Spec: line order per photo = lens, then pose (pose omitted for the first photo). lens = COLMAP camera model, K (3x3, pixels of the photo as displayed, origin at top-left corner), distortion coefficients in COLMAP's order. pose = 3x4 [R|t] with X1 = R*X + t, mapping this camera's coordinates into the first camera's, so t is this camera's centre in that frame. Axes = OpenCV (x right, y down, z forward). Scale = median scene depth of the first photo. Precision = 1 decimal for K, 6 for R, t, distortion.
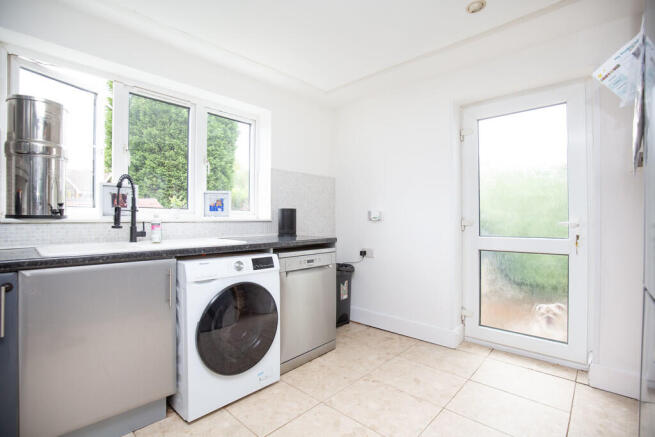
lens RADIAL K [[305.2, 0, 326.9], [0, 305.2, 219.0], [0, 0, 1]] dist [-0.000559, -0.000007]
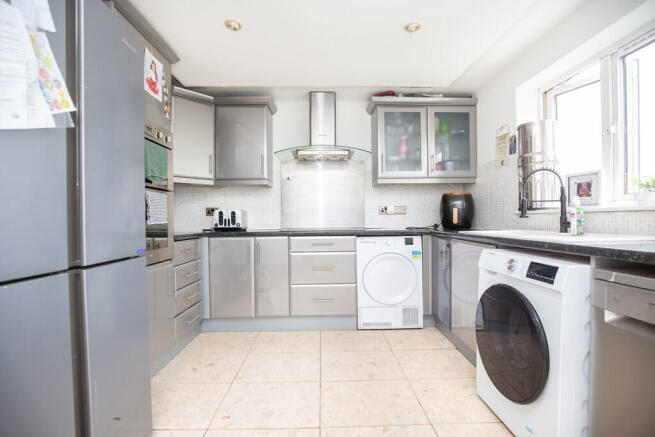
lens RADIAL K [[305.2, 0, 327.5], [0, 305.2, 219.4], [0, 0, 1]] dist [-0.000559, -0.000007]
pose [[-0.718504, -0.005440, -0.695502, 0.574788], [-0.003386, 0.999985, -0.004324, 0.040471], [0.695515, -0.000752, -0.718511, 1.185427]]
